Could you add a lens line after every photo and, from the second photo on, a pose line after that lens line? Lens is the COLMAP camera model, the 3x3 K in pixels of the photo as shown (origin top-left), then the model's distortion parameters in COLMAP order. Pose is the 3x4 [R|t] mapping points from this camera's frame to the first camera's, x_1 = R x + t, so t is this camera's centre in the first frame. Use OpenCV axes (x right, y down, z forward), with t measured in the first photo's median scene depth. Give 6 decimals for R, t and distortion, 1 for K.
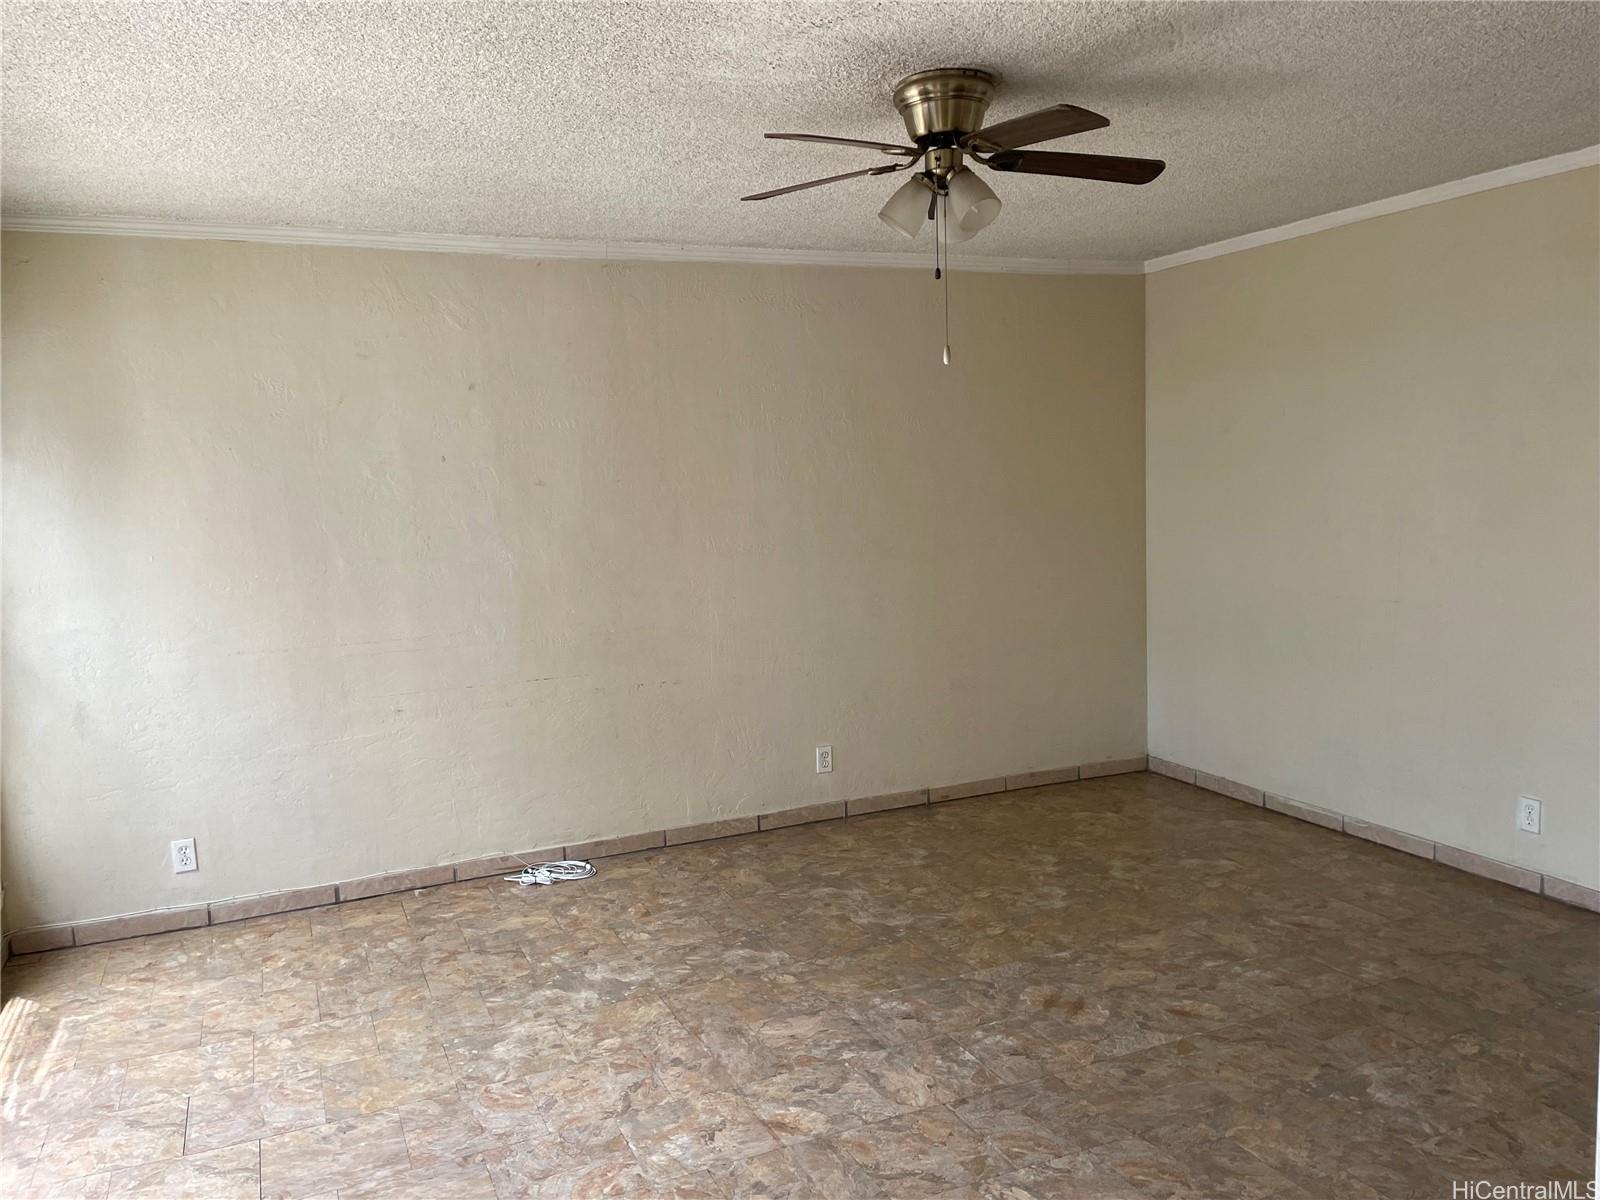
lens RADIAL K [[1210.2, 0, 800.1], [0, 1210.2, 600.1], [0, 0, 1]] dist [0.033089, -0.002975]
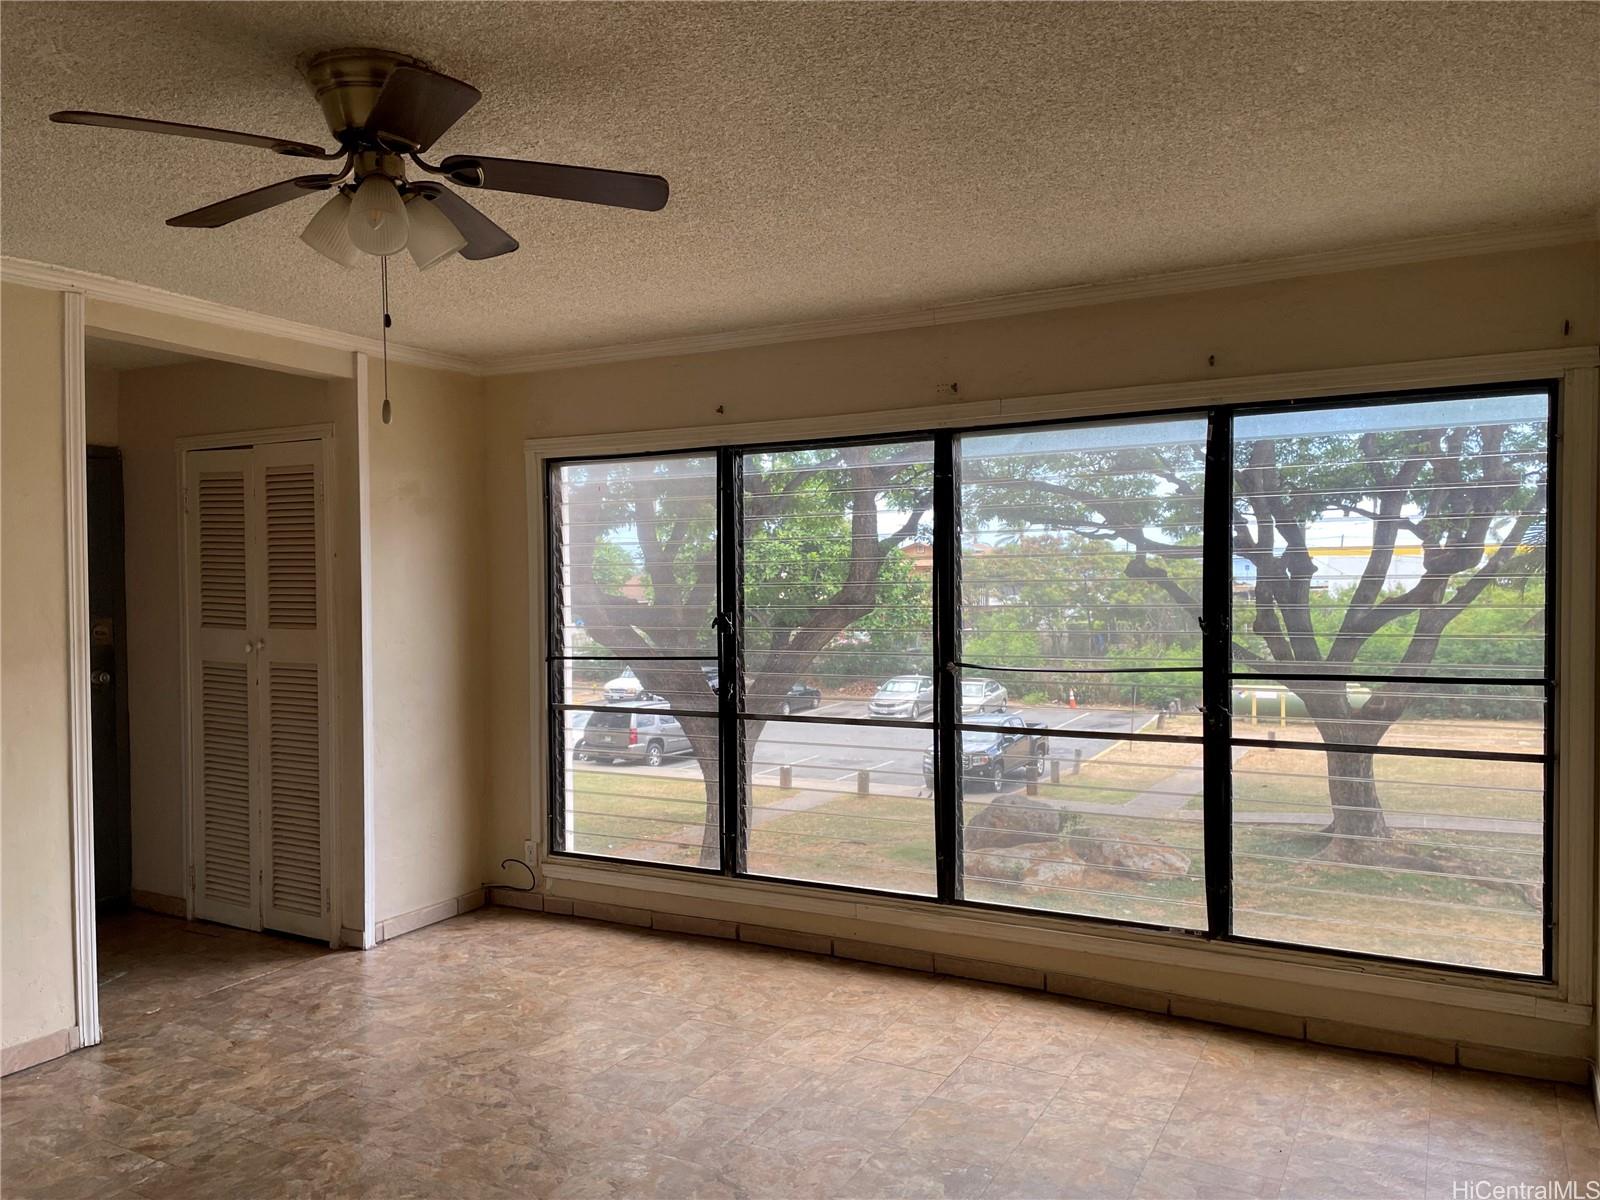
lens RADIAL K [[1210.2, 0, 800.4], [0, 1210.2, 594.0], [0, 0, 1]] dist [0.033089, -0.002975]
pose [[-0.796272, 0.051956, -0.602704, 0.369505], [-0.028085, 0.992056, 0.122624, -0.179053], [0.604287, 0.114569, -0.788487, 1.701334]]
